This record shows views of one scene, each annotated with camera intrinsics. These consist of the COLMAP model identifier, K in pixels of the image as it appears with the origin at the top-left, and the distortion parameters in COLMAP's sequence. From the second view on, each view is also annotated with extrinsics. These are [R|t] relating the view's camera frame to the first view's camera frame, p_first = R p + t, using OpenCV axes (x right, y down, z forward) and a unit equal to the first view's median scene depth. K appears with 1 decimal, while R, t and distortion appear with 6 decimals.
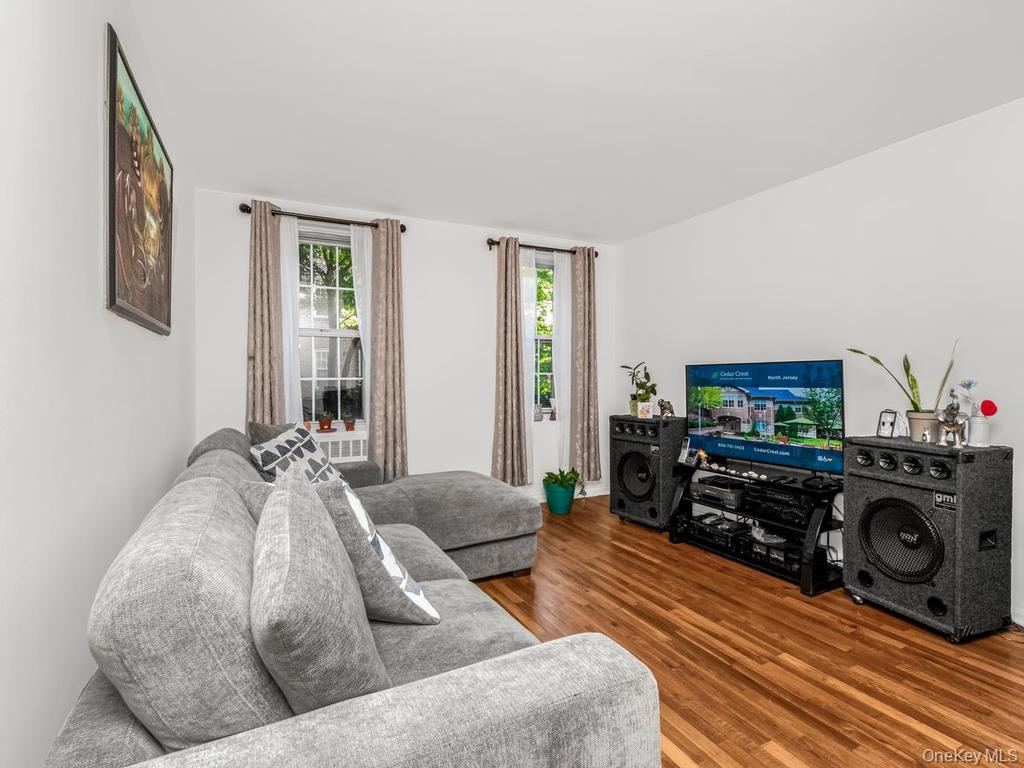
lens RADIAL K [[513.1, 0, 524.6], [0, 513.1, 384.1], [0, 0, 1]] dist [-0.000318, 0.000027]
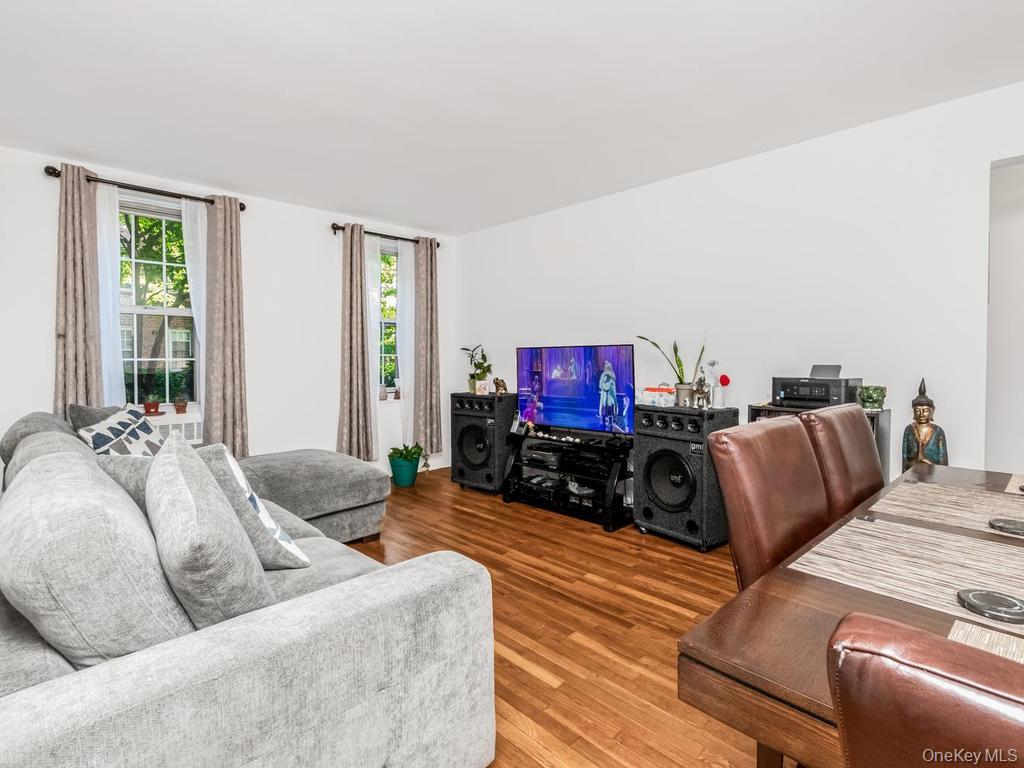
lens RADIAL K [[507.3, 0, 513.5], [0, 507.3, 367.8], [0, 0, 1]] dist [-0.000053, -0.000085]
pose [[0.957831, -0.003040, 0.287315, -0.022936], [0.002535, 0.999995, 0.002128, 0.005960], [-0.287320, -0.001310, 0.957834, -0.103237]]
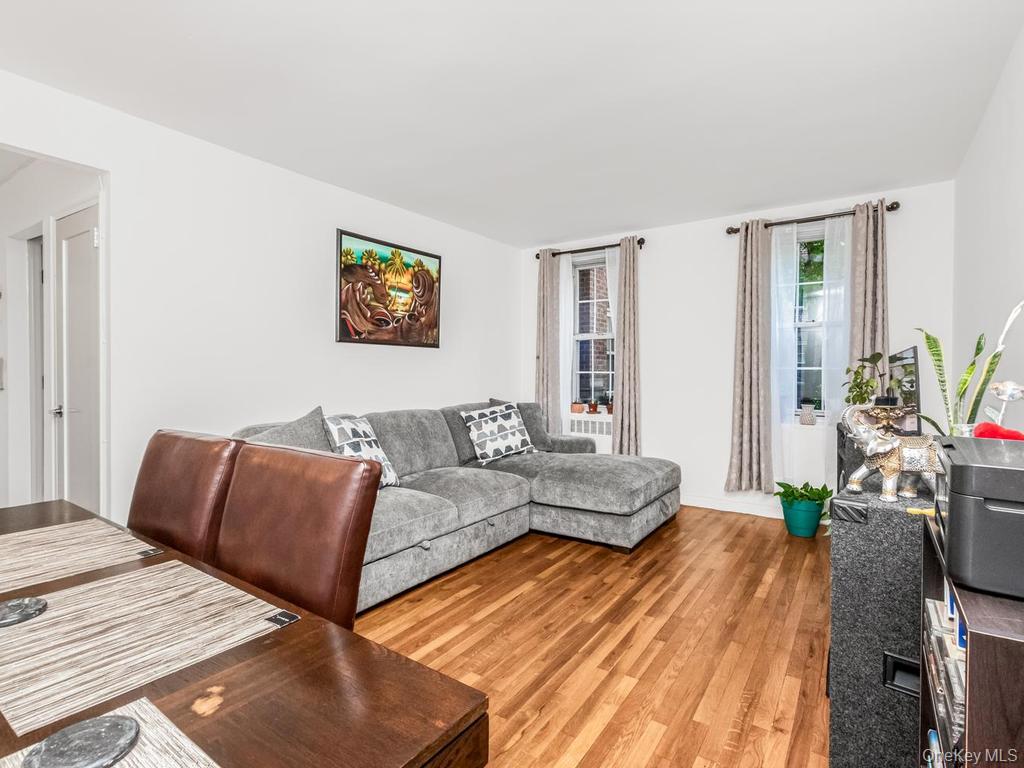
lens RADIAL K [[515.8, 0, 512.0], [0, 515.8, 384.0], [0, 0, 1]] dist [0.000513, -0.000204]
pose [[0.475326, 0.029854, -0.879303, 0.793674], [-0.018534, 0.999542, 0.023917, -0.009581], [0.879615, 0.004929, 0.475662, 0.248057]]
